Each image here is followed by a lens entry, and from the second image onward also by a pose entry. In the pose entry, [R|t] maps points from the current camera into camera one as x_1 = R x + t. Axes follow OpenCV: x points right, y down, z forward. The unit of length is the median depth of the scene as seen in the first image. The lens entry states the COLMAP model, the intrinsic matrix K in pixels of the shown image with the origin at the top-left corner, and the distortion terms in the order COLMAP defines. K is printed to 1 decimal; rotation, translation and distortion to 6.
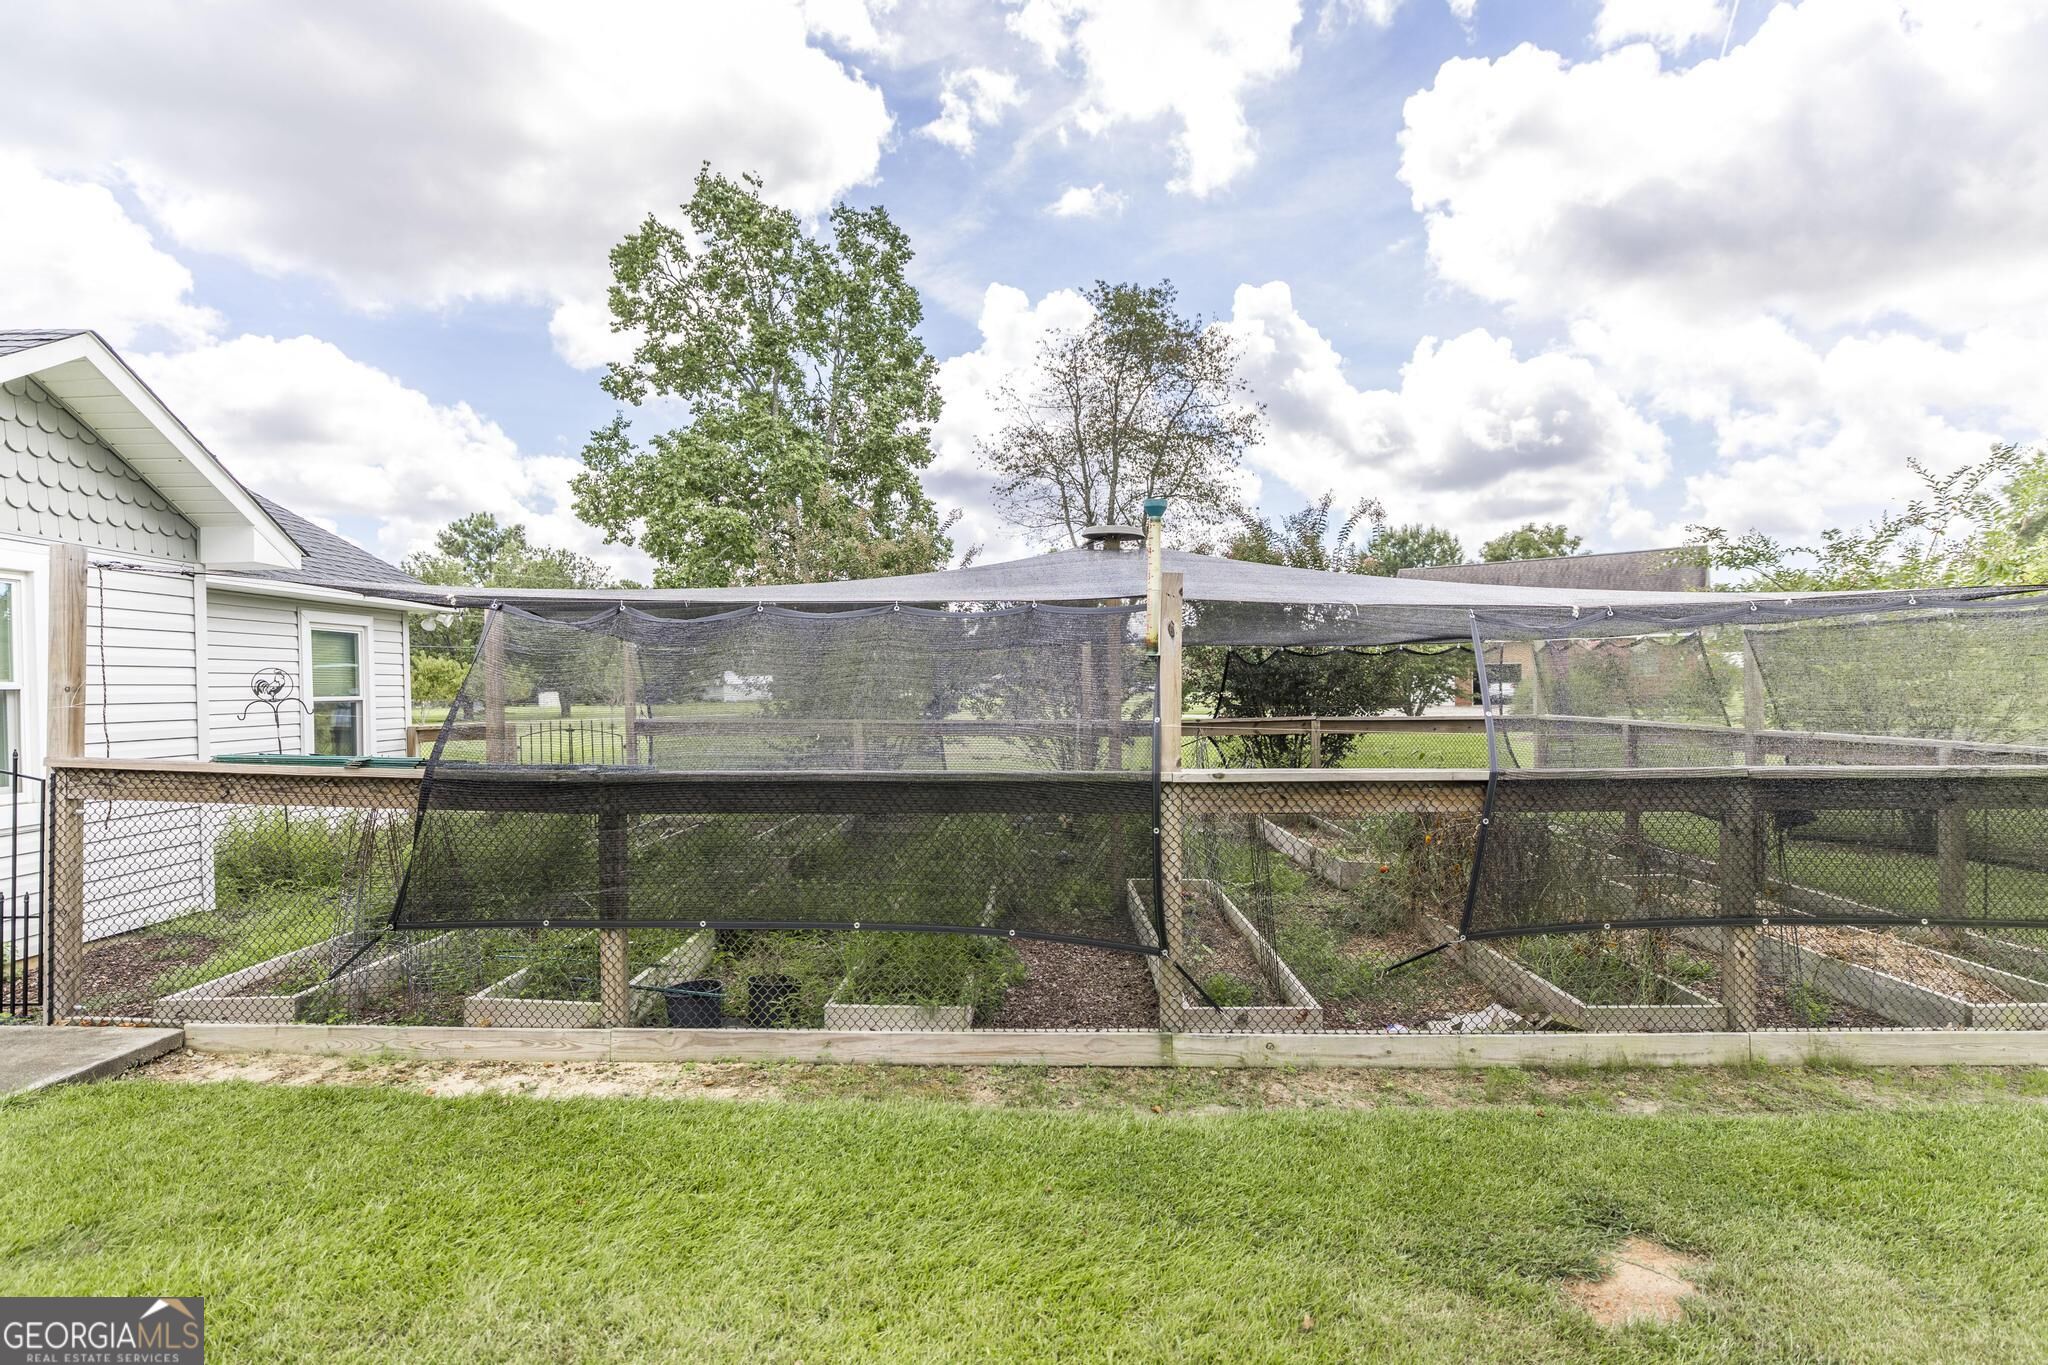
lens RADIAL K [[1086.7, 0, 1024.0], [0, 1086.7, 682.5], [0, 0, 1]] dist [0.033585, 0.000142]
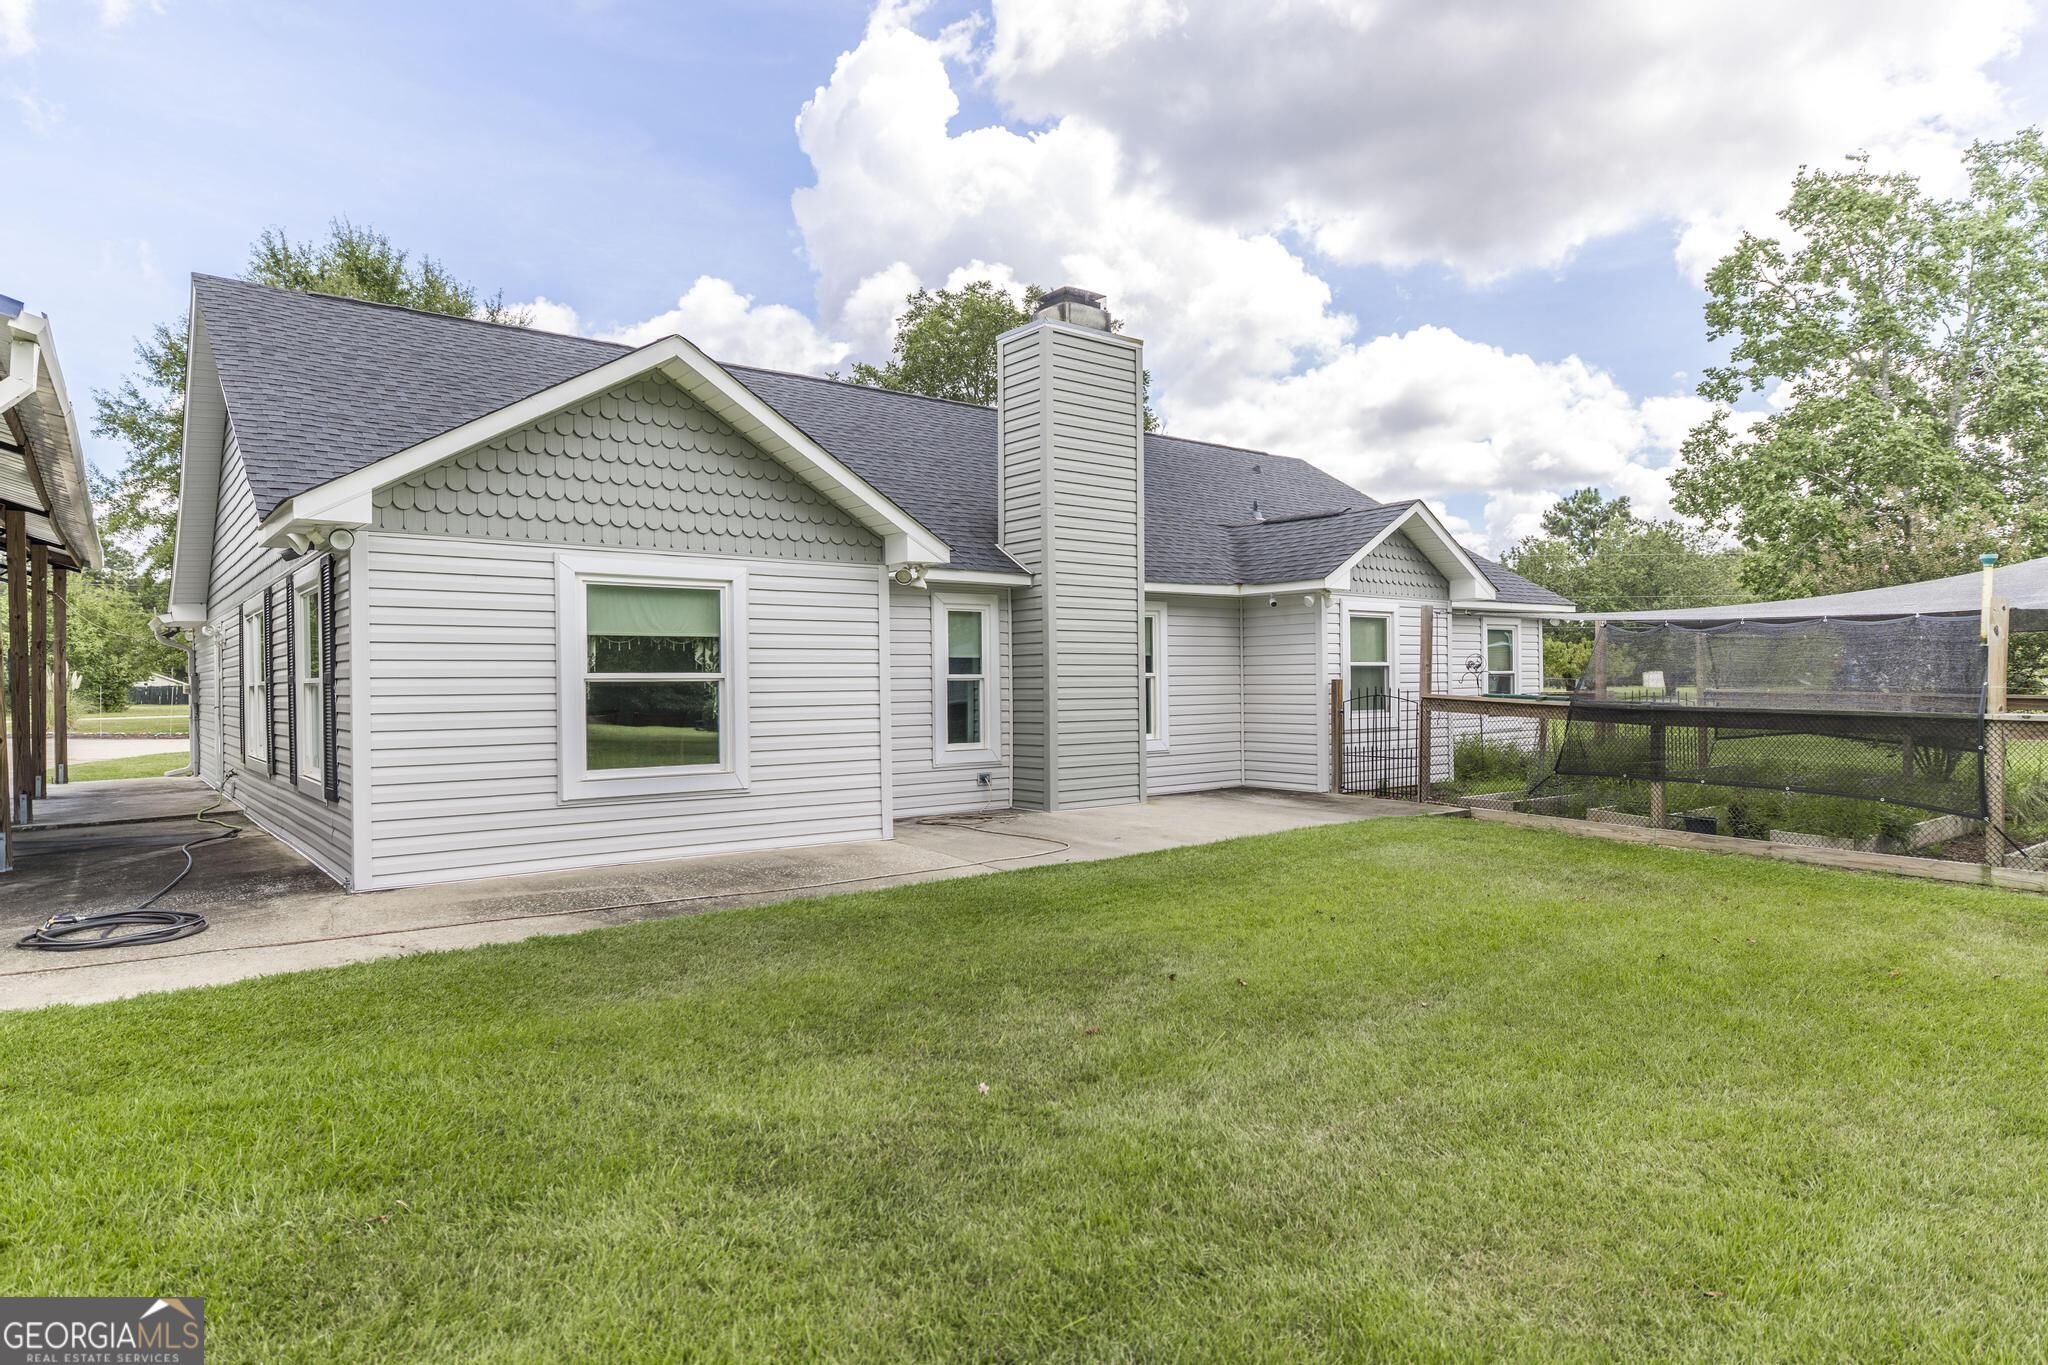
lens RADIAL K [[1198.4, 0, 1024.0], [0, 1198.4, 682.5], [0, 0, 1]] dist [0.017862, -0.023799]
pose [[0.625634, 0.013092, -0.780007, 0.133774], [0.000444, 0.999853, 0.017139, -0.000232], [0.780117, -0.011069, 0.625536, -0.280006]]
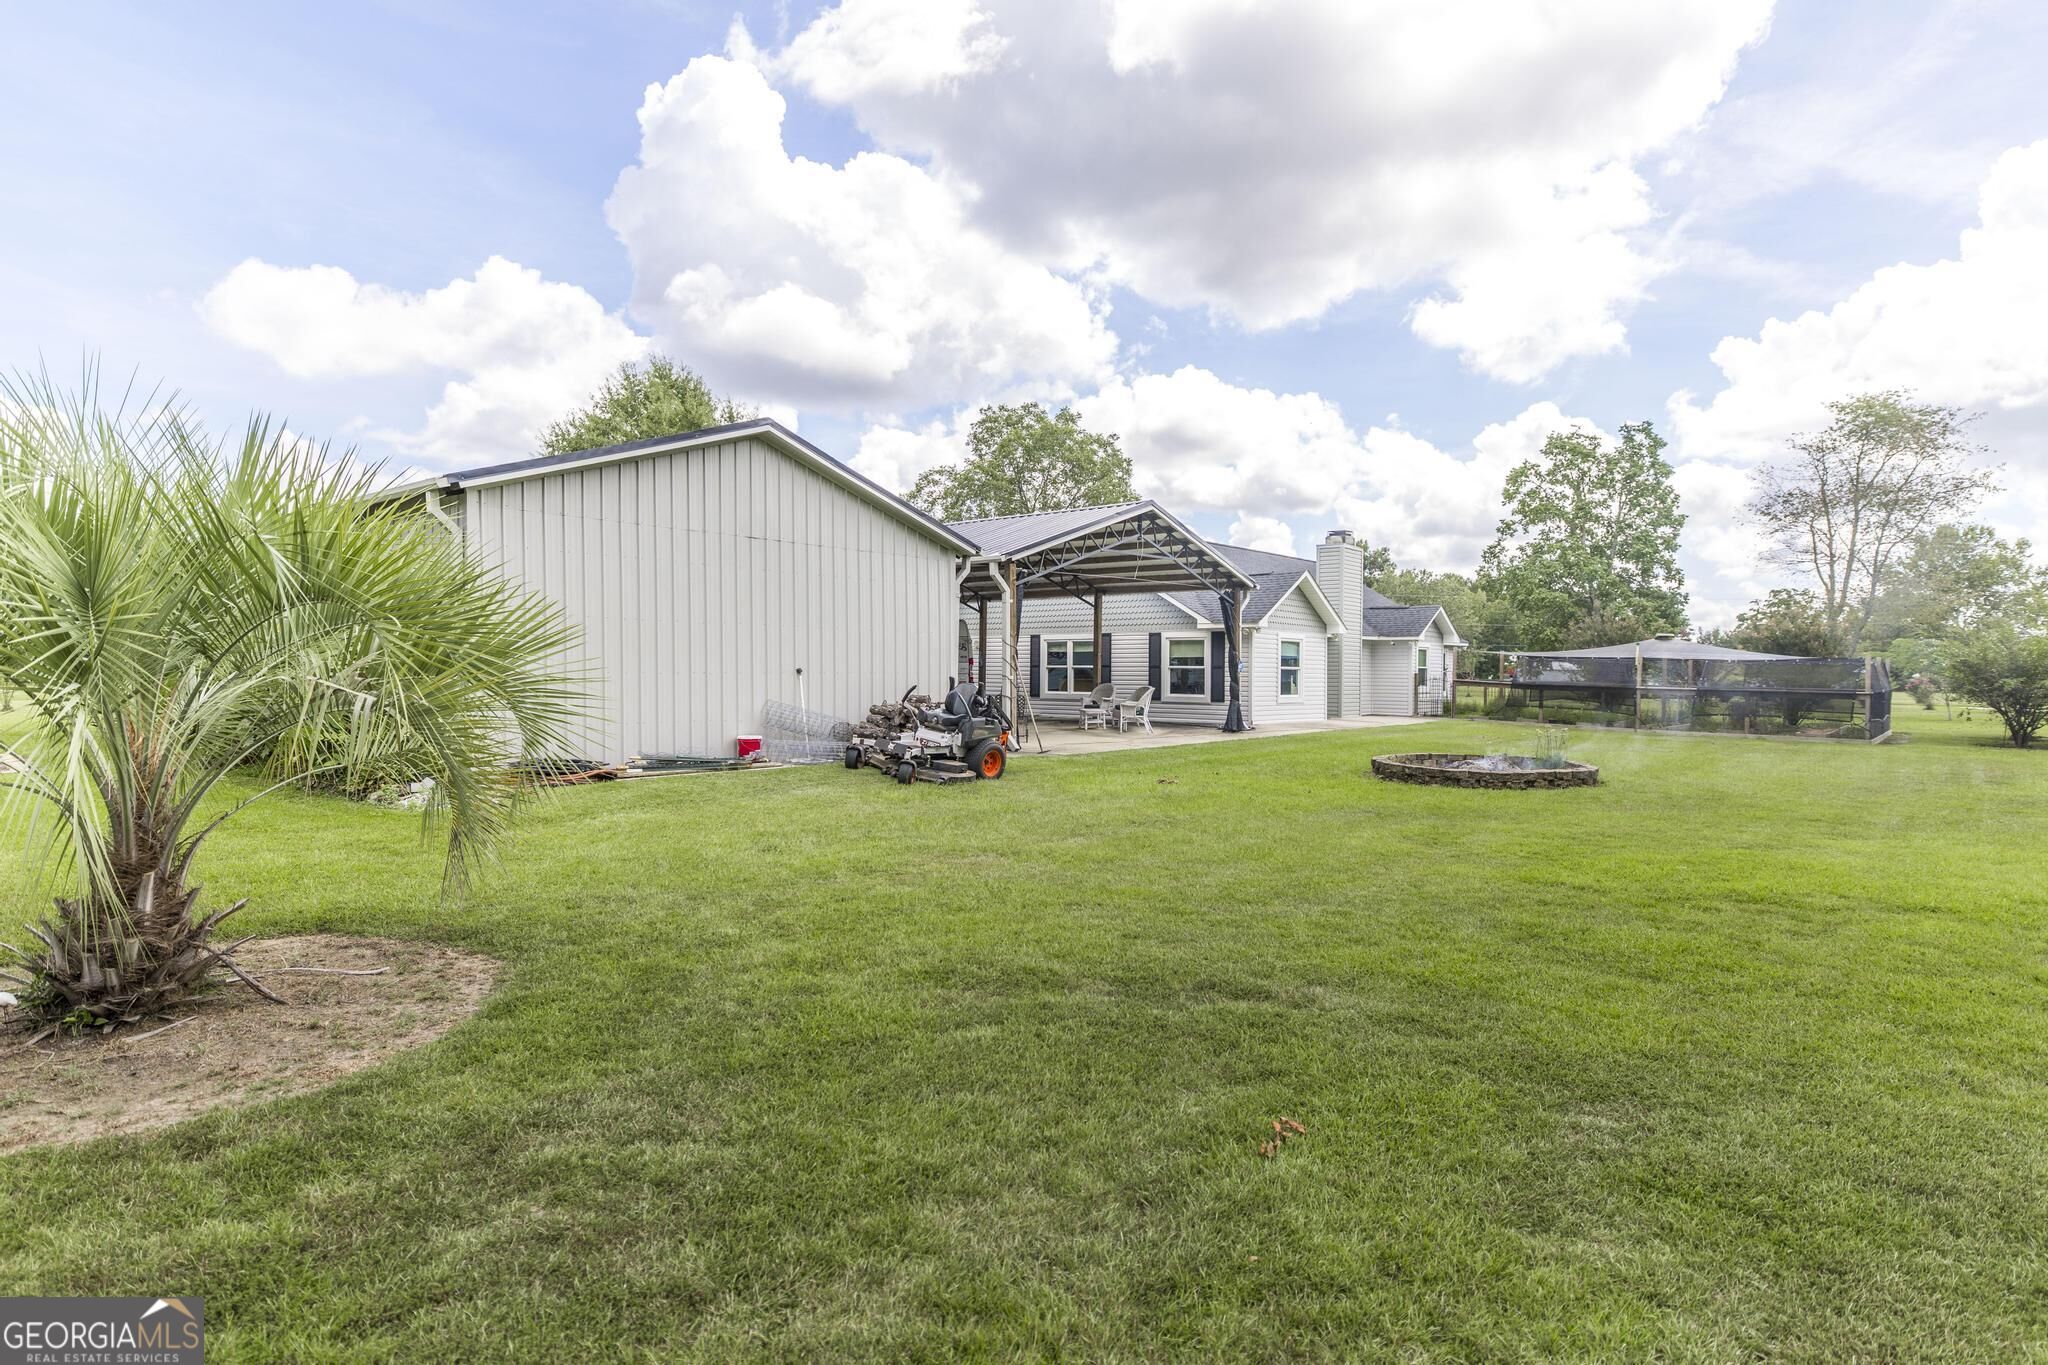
lens RADIAL K [[1082.1, 0, 1060.4], [0, 1082.1, 680.5], [0, 0, 1]] dist [-0.000745, -0.000415]
pose [[0.772649, 0.036640, -0.633776, 0.308102], [-0.027506, 0.999328, 0.024239, -0.003298], [0.634238, -0.001296, 0.773137, -1.178233]]
